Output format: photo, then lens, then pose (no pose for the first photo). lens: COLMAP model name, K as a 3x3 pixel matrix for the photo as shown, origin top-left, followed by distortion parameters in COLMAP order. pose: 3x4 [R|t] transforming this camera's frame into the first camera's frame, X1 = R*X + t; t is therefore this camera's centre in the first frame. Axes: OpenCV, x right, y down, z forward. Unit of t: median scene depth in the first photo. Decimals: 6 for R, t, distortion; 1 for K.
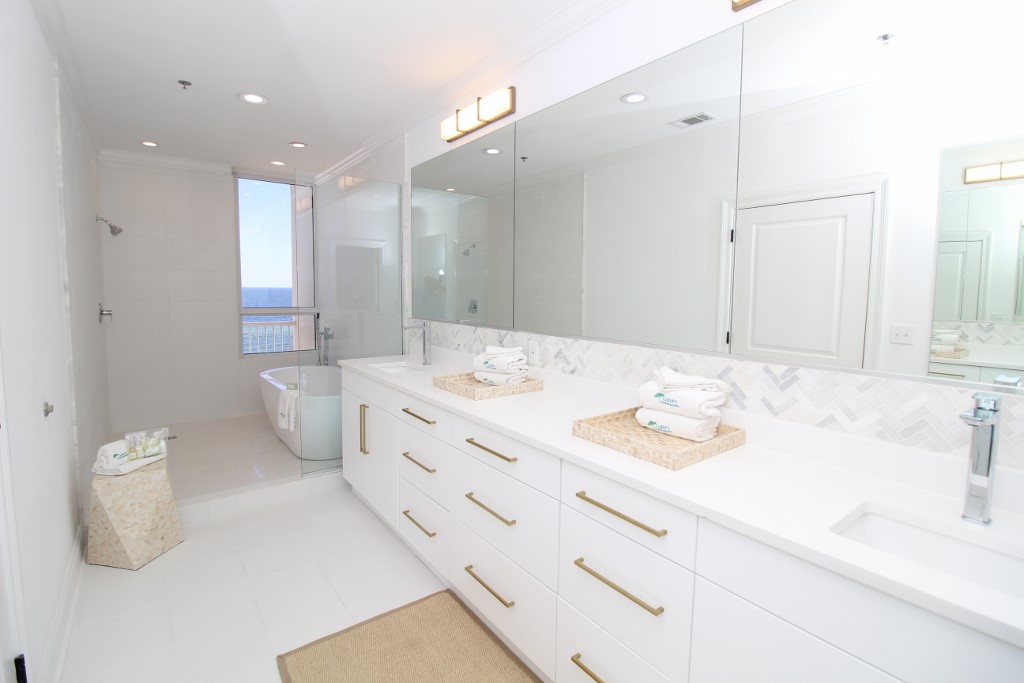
lens RADIAL K [[476.5, 0, 515.4], [0, 476.5, 331.4], [0, 0, 1]] dist [-0.015001, -0.004740]
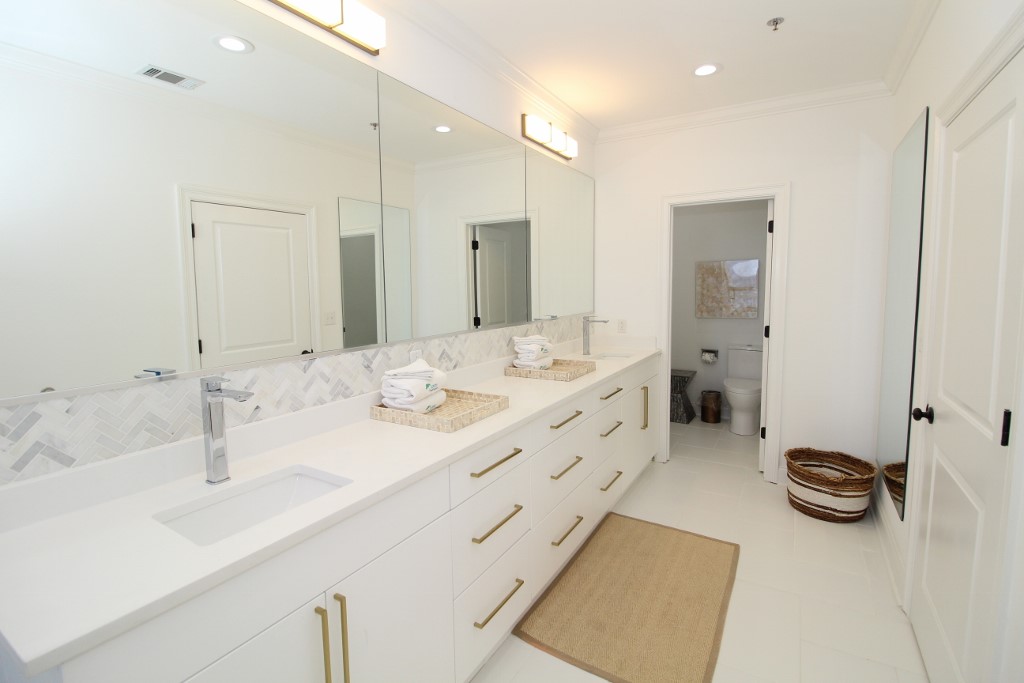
lens RADIAL K [[476.5, 0, 511.0], [0, 476.5, 335.0], [0, 0, 1]] dist [-0.015001, -0.004740]
pose [[-0.358393, -0.104684, 0.927683, -0.844295], [0.092262, 0.984857, 0.146780, -0.121050], [-0.929001, 0.138195, -0.343308, 1.153703]]
